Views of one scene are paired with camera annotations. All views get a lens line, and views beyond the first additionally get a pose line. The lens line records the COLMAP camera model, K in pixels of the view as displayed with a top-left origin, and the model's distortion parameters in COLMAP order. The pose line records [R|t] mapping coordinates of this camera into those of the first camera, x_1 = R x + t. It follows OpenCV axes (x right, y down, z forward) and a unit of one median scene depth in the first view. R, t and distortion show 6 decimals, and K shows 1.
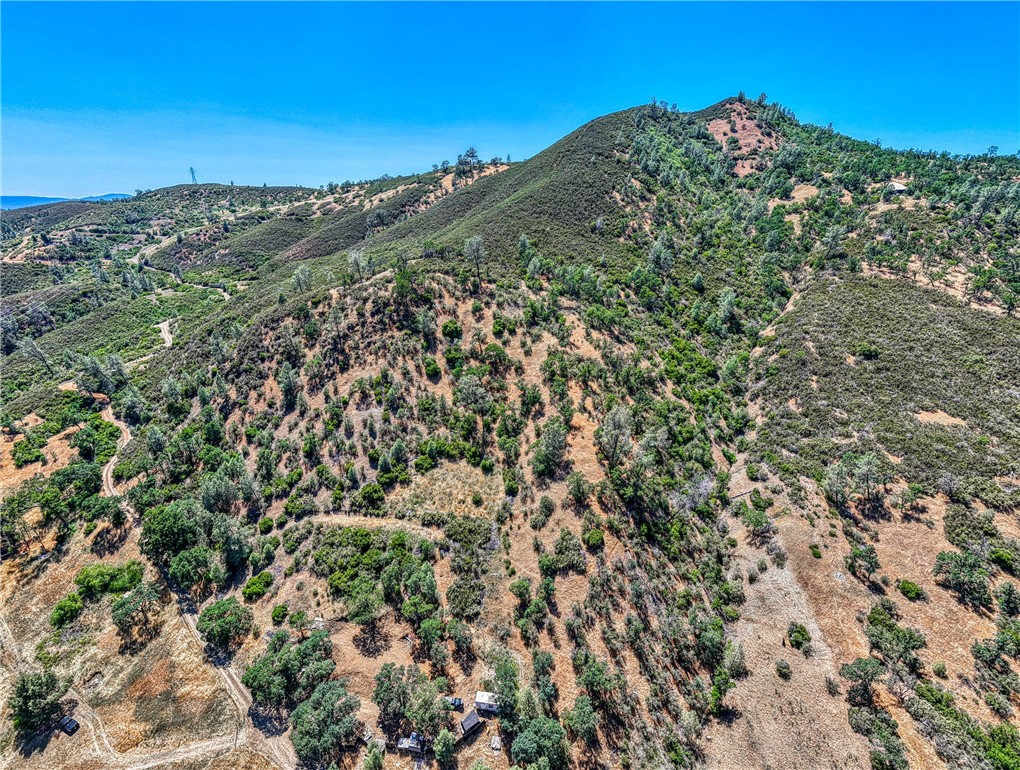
lens RADIAL K [[424.1, 0, 513.8], [0, 424.1, 389.1], [0, 0, 1]] dist [0.000188, 0.000681]
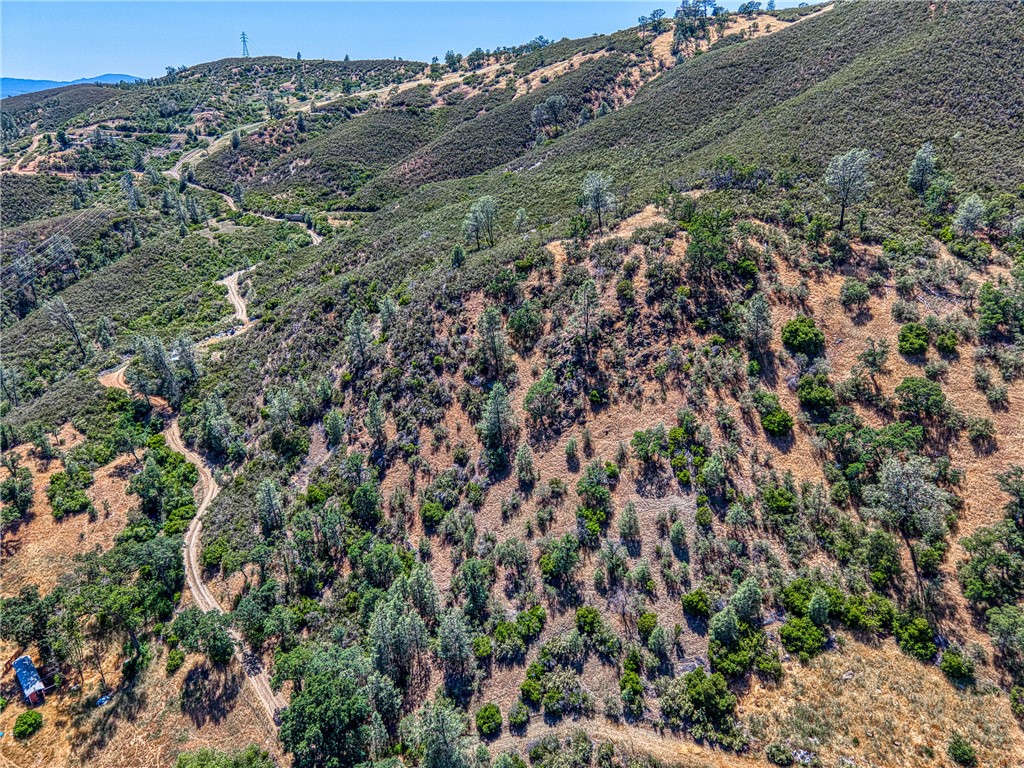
lens RADIAL K [[687.2, 0, 512.8], [0, 687.2, 384.1], [0, 0, 1]] dist [0.022839, -0.022681]
pose [[0.975981, 0.082618, -0.201584, -0.327982], [-0.083404, 0.996505, 0.004607, -0.065701], [0.201260, 0.012317, 0.979460, 0.151901]]
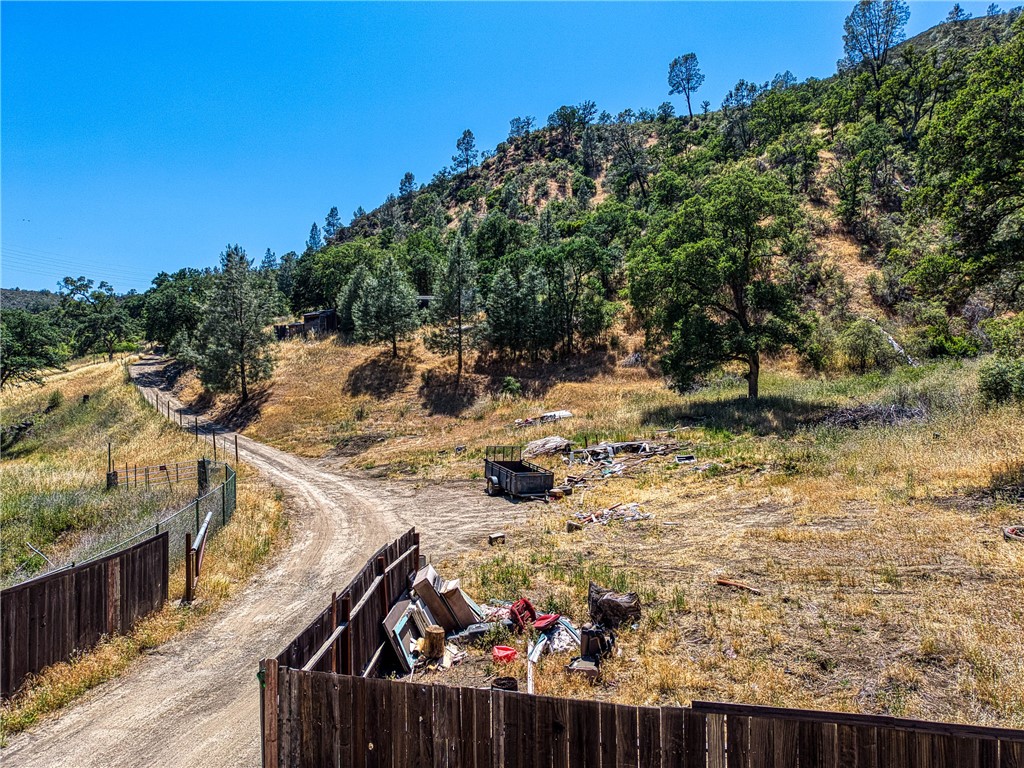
lens RADIAL K [[687.2, 0, 509.3], [0, 687.2, 381.9], [0, 0, 1]] dist [0.022839, -0.022681]
pose [[0.889463, -0.008122, -0.456935, 0.165635], [-0.168269, 0.923781, -0.343969, 0.571833], [0.424901, 0.382836, 0.820302, 0.233706]]
